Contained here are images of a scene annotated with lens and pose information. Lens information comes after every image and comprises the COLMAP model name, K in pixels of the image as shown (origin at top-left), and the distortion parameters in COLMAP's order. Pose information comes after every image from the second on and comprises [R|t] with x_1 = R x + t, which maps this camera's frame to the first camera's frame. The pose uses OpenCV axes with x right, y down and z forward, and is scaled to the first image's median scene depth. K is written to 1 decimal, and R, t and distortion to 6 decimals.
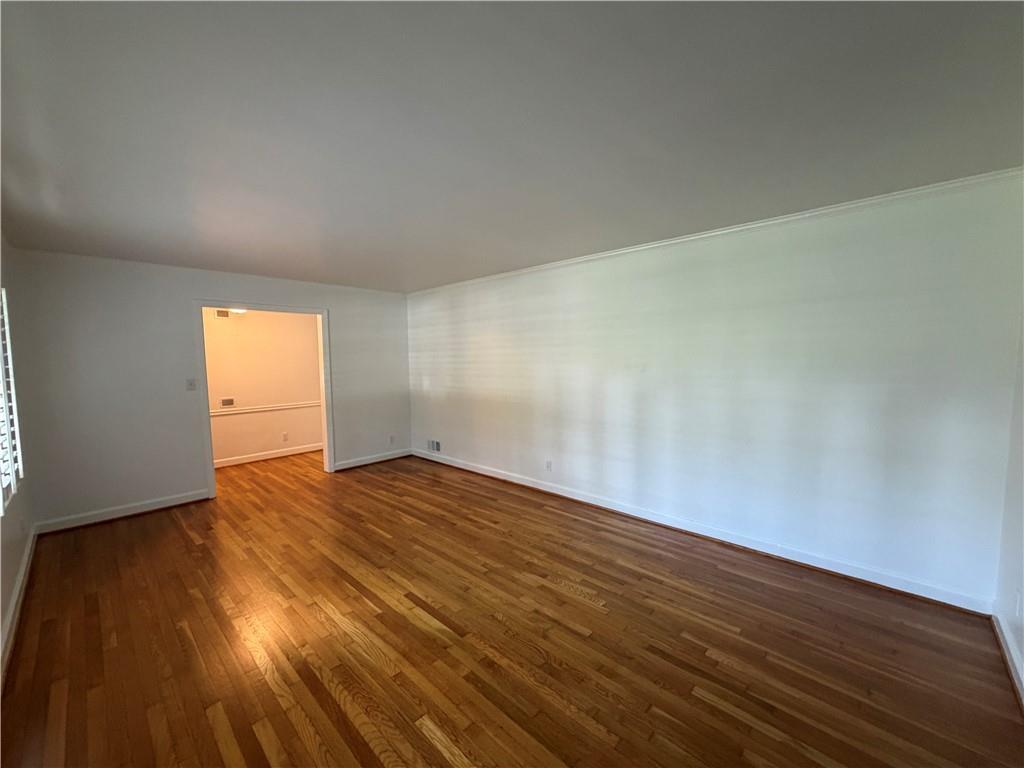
lens RADIAL K [[410.0, 0, 508.5], [0, 410.0, 386.5], [0, 0, 1]] dist [0.001254, -0.000250]
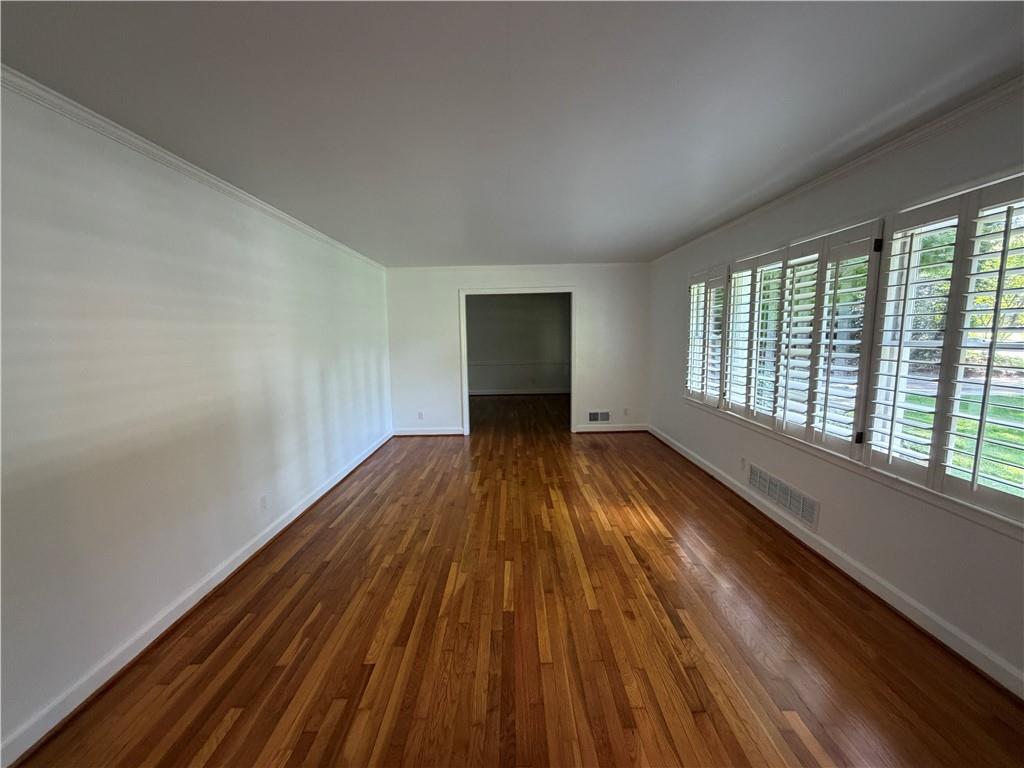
lens RADIAL K [[410.0, 0, 508.5], [0, 410.0, 386.5], [0, 0, 1]] dist [0.001254, -0.000250]
pose [[-0.686083, -0.068016, 0.724337, -0.804846], [0.081239, 0.982231, 0.169181, -0.091712], [-0.722973, 0.174917, -0.668366, 1.412439]]
